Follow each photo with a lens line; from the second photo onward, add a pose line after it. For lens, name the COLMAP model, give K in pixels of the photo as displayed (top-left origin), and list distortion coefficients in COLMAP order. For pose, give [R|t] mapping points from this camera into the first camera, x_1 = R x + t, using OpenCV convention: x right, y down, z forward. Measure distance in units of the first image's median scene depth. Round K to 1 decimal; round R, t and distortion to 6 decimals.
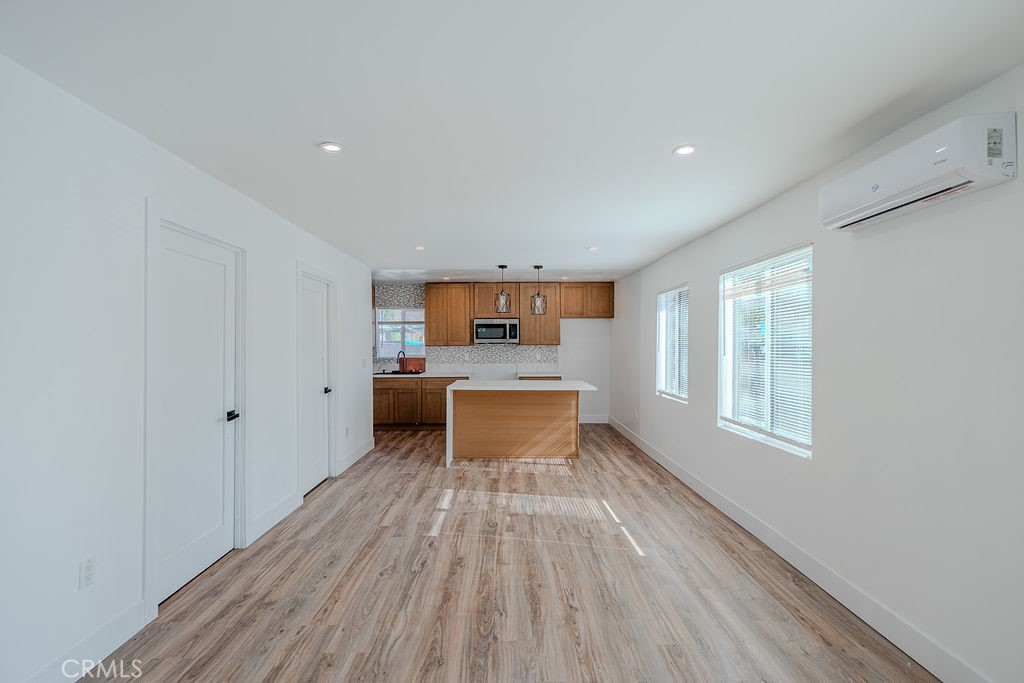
lens RADIAL K [[448.8, 0, 512.0], [0, 448.8, 341.5], [0, 0, 1]] dist [-0.000955, 0.000043]
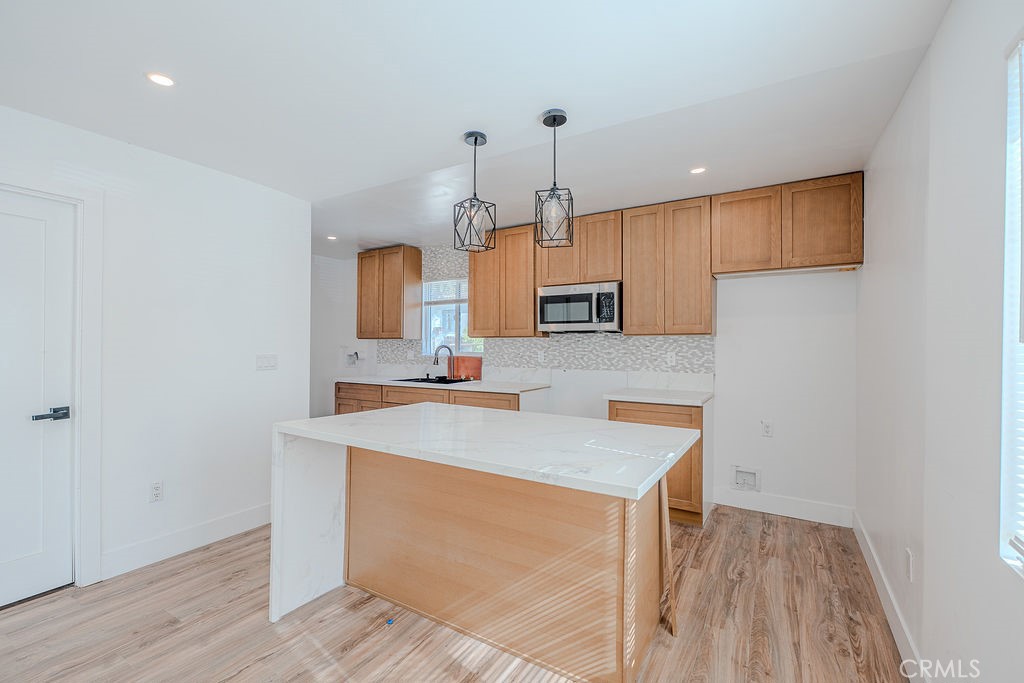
lens RADIAL K [[448.8, 0, 512.0], [0, 448.8, 341.5], [0, 0, 1]] dist [-0.000955, 0.000043]
pose [[0.854037, 0.002434, -0.520207, 0.171129], [-0.004814, 0.999983, -0.003225, 0.017466], [0.520190, 0.005259, 0.854034, 0.512564]]
